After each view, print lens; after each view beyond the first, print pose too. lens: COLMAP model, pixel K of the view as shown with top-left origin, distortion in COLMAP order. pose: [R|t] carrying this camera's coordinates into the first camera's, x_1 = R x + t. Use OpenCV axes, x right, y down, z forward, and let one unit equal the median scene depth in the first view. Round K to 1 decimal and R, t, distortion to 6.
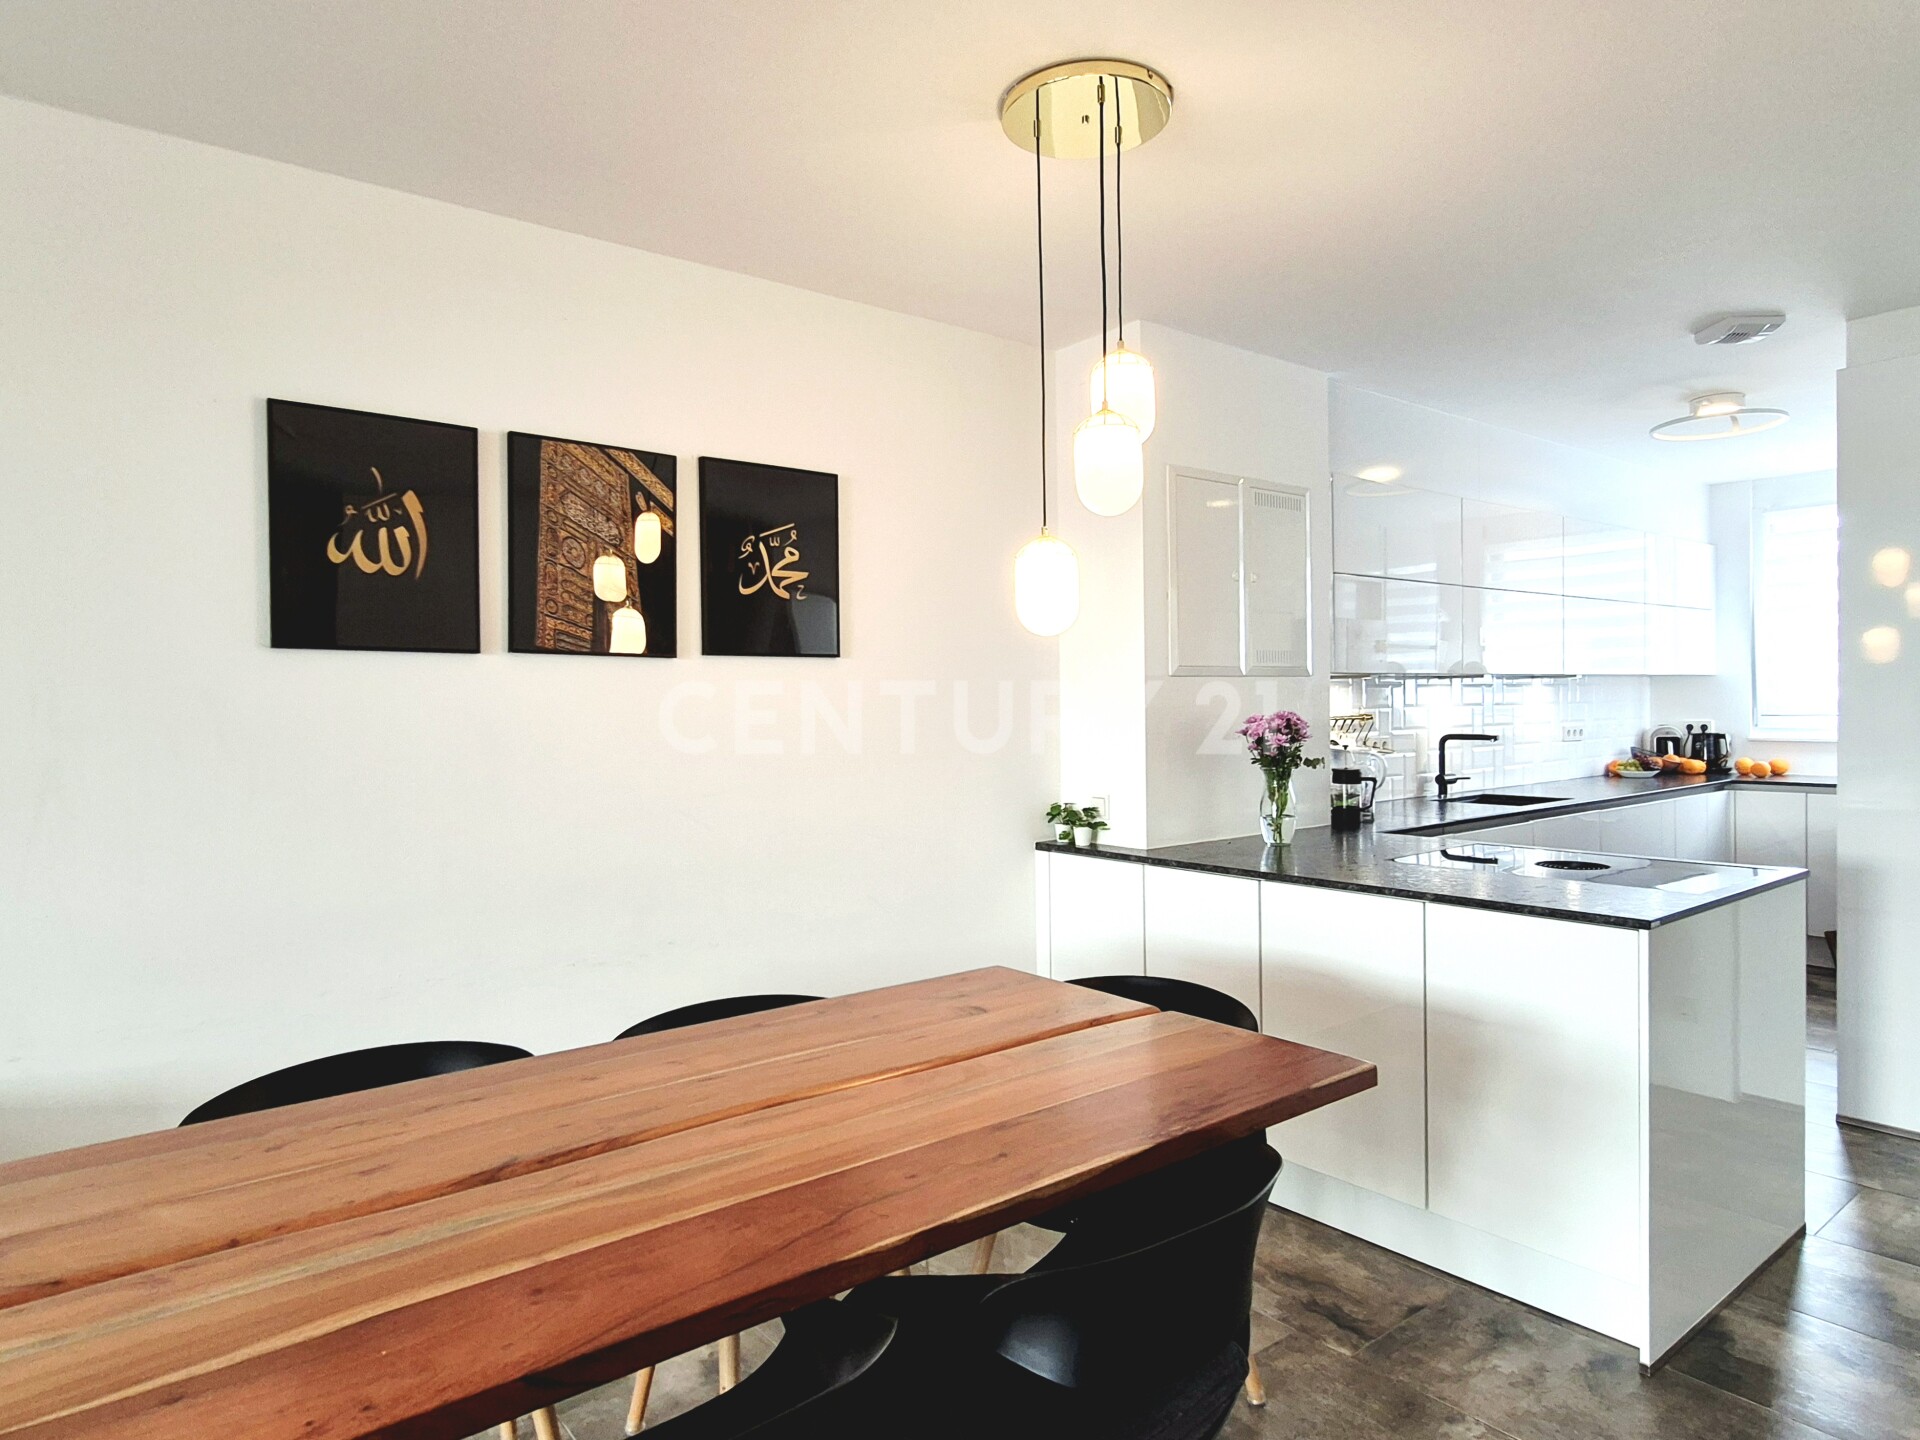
lens RADIAL K [[1068.3, 0, 948.9], [0, 1068.3, 729.6], [0, 0, 1]] dist [-0.004630, 0.002814]
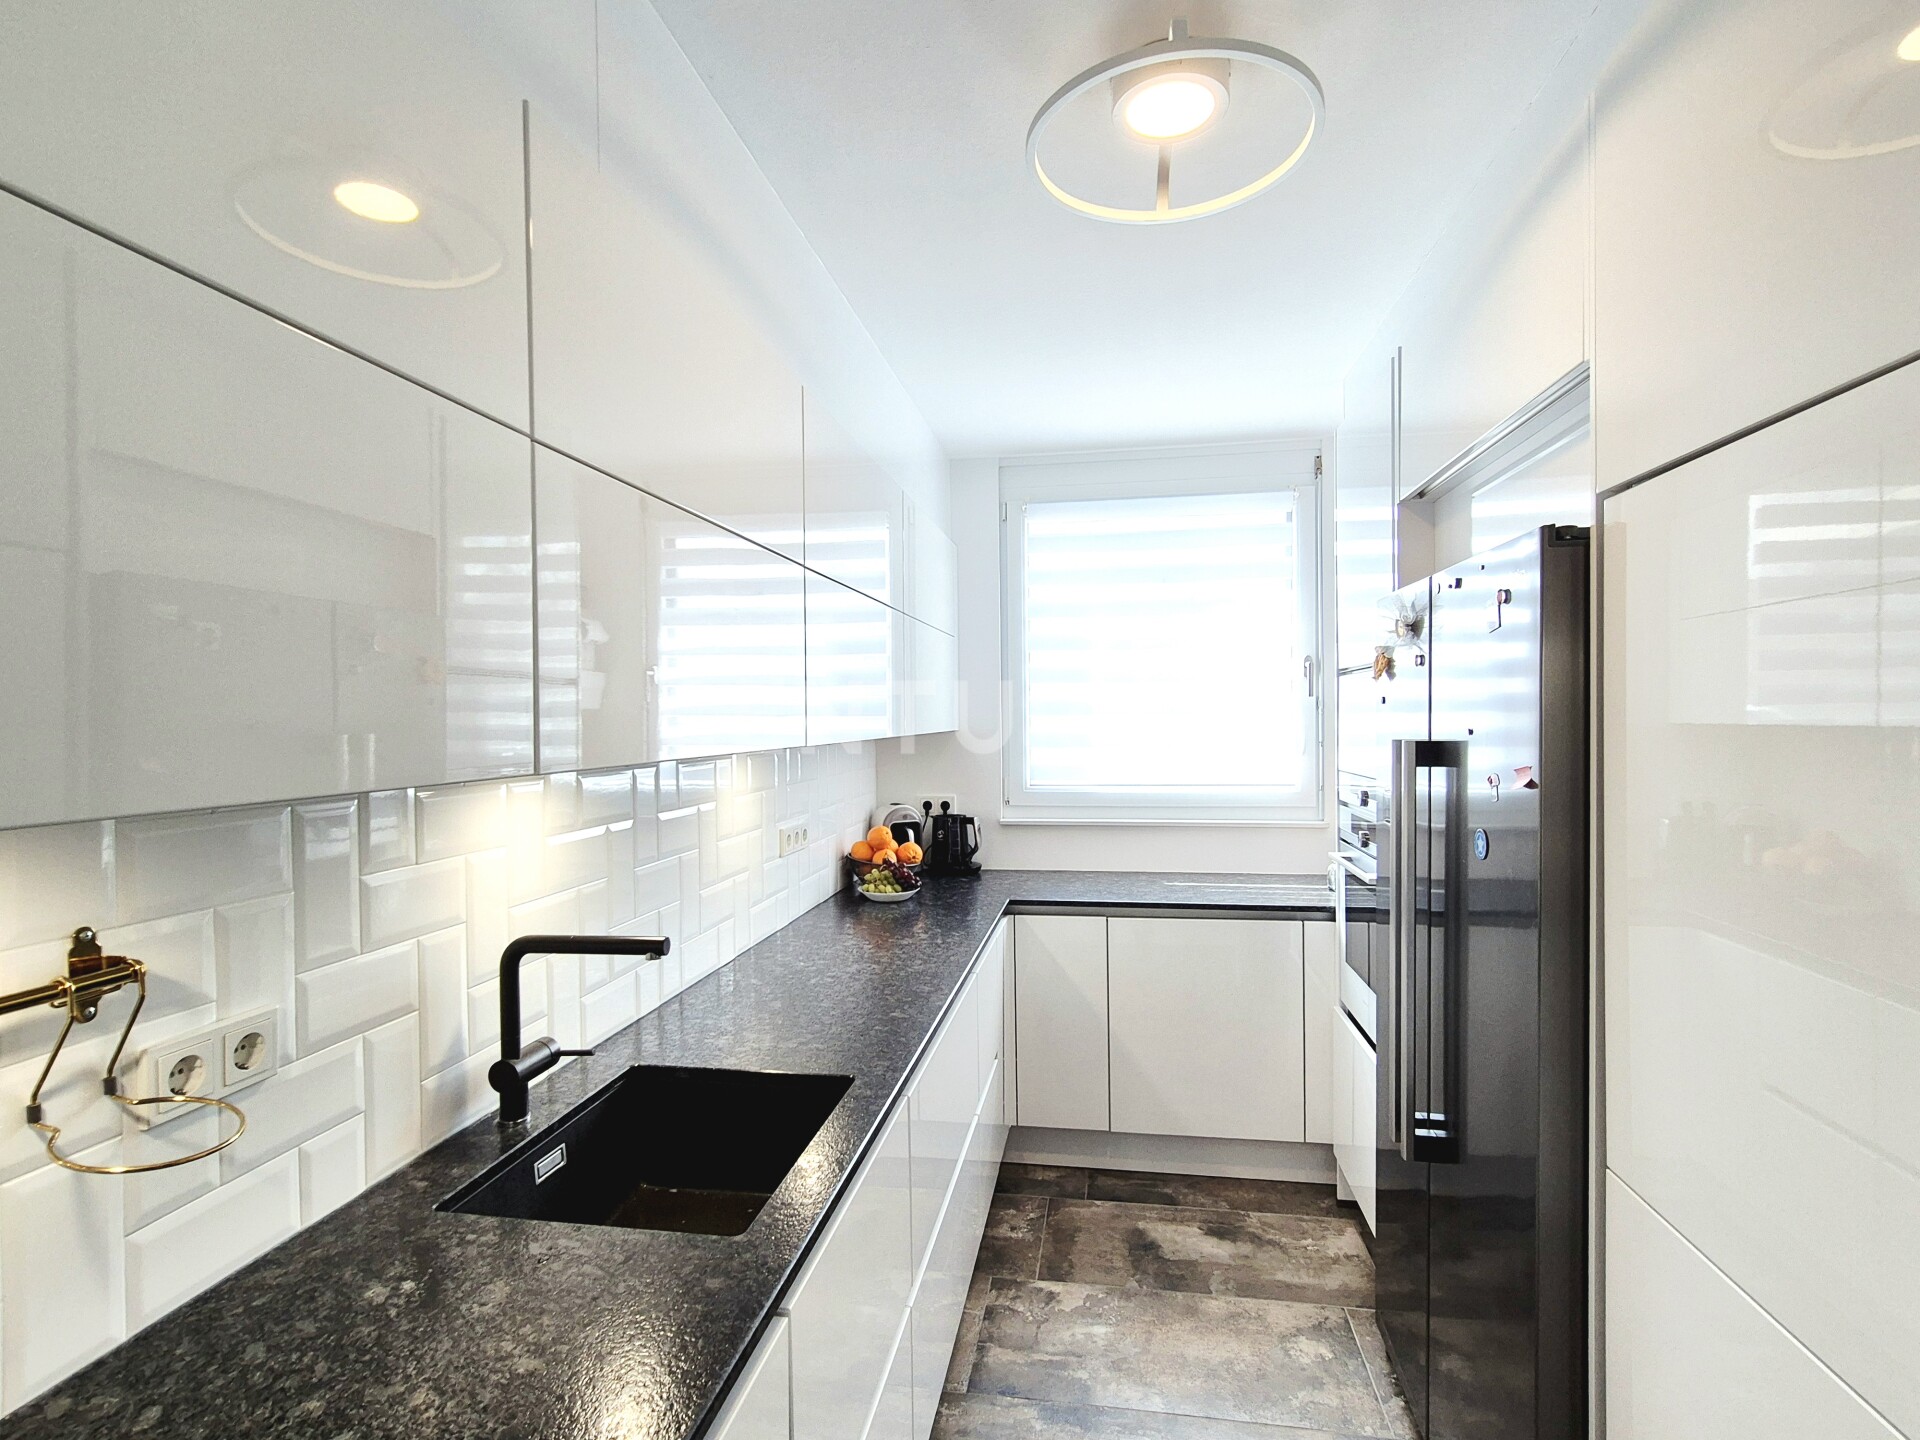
lens RADIAL K [[1068.3, 0, 948.9], [0, 1068.3, 729.6], [0, 0, 1]] dist [-0.004630, 0.002814]
pose [[0.741717, 0.008358, 0.670661, 0.339661], [0.003918, 0.999851, -0.016793, -0.052441], [-0.670702, 0.015084, 0.741574, 0.661479]]
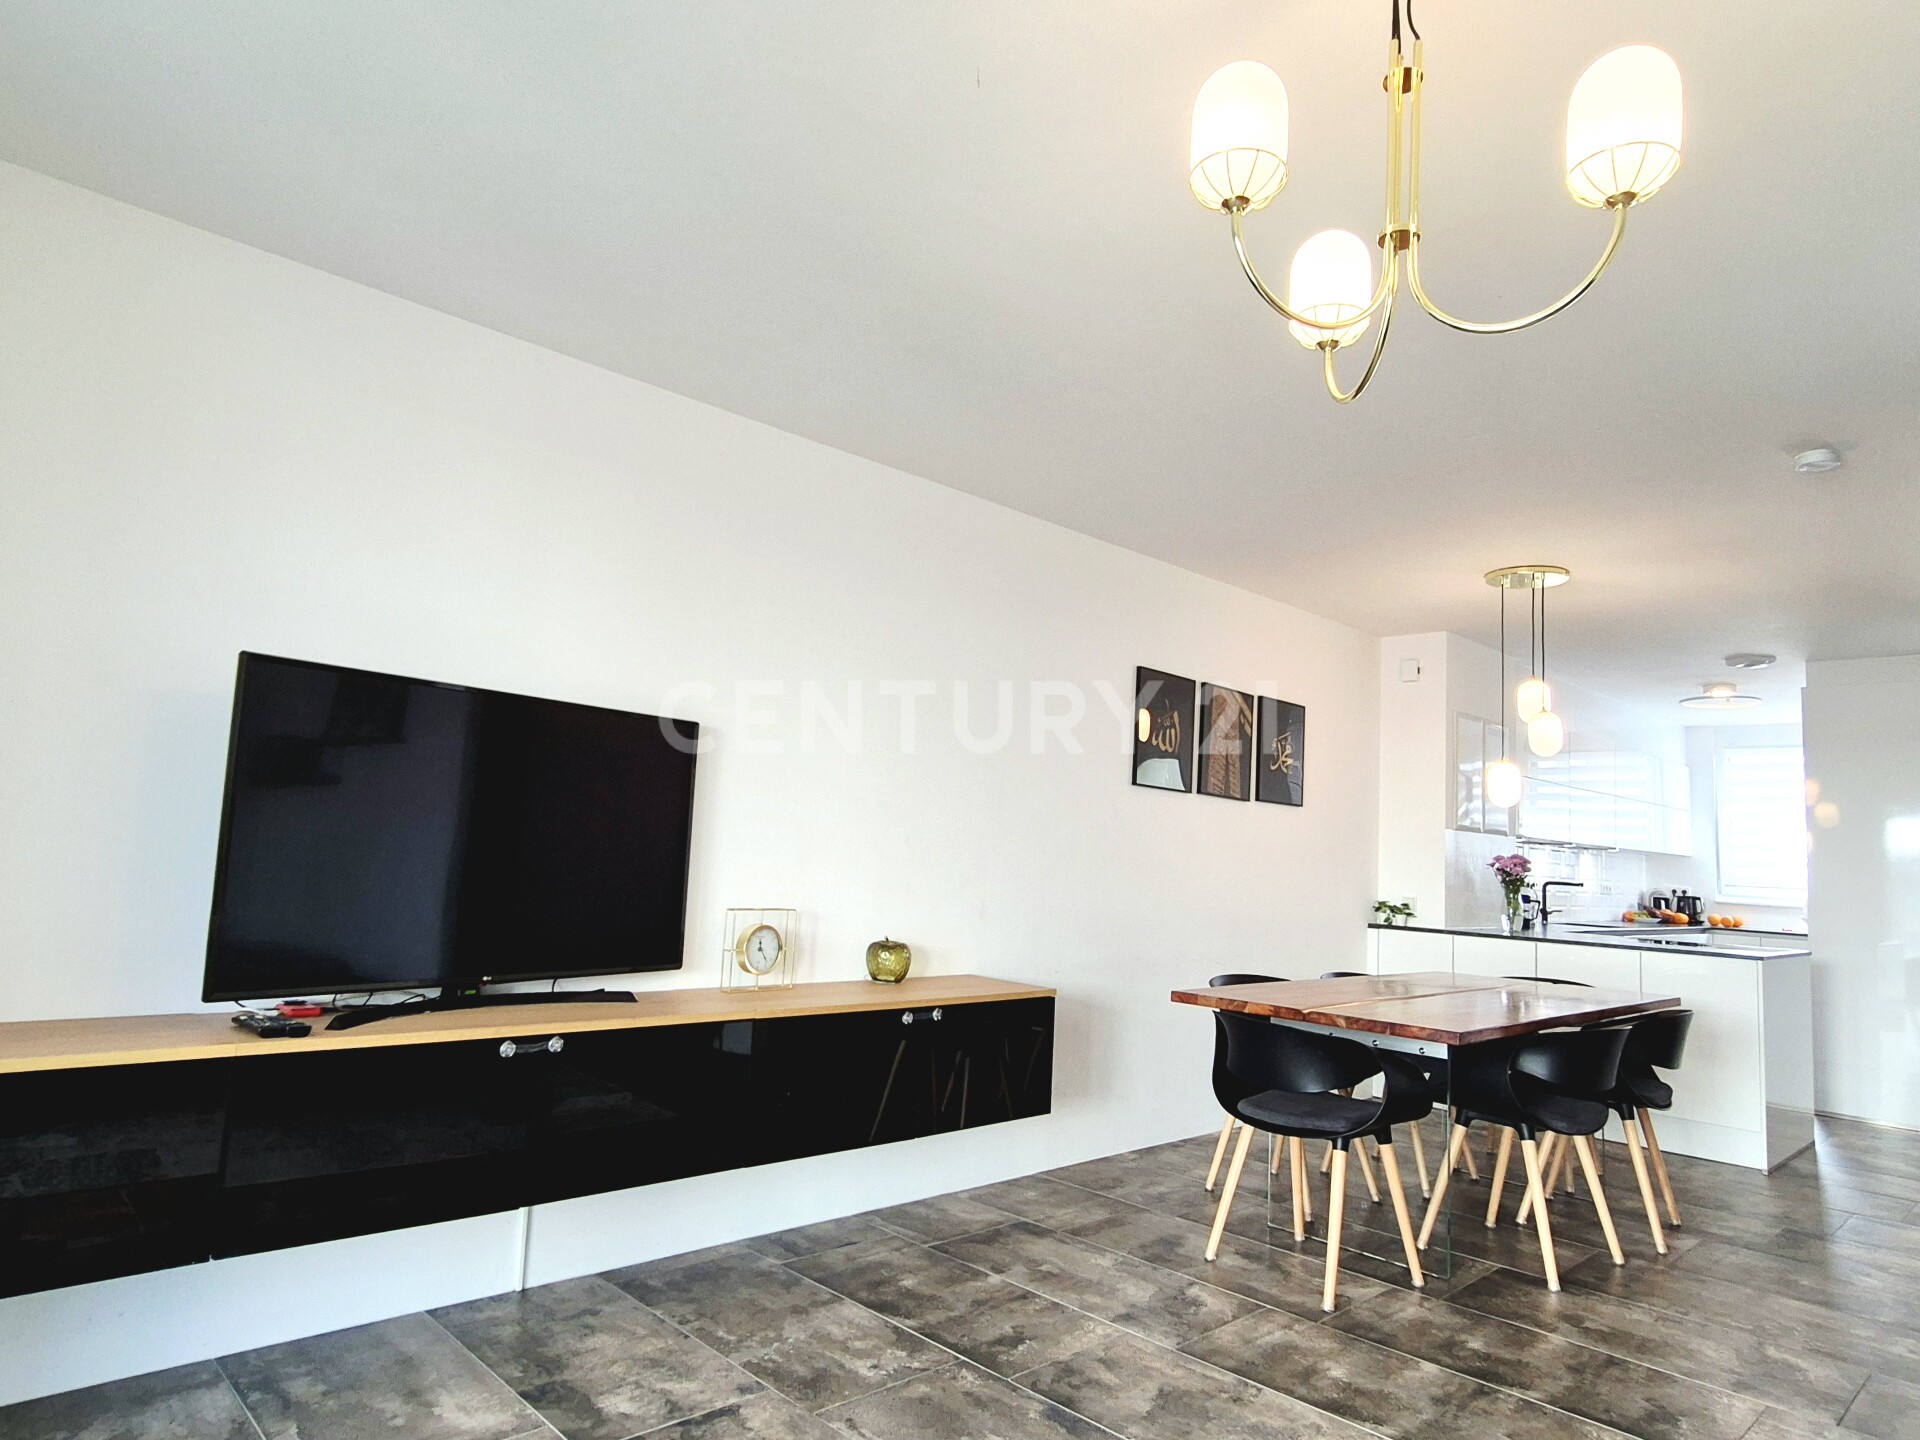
lens RADIAL K [[1088.6, 0, 953.7], [0, 1088.6, 757.3], [0, 0, 1]] dist [0.001517, 0.000969]
pose [[0.992268, 0.078586, 0.096060, -0.582058], [-0.068095, 0.991816, -0.108003, 0.059119], [-0.103761, 0.100627, 0.989499, -0.511049]]
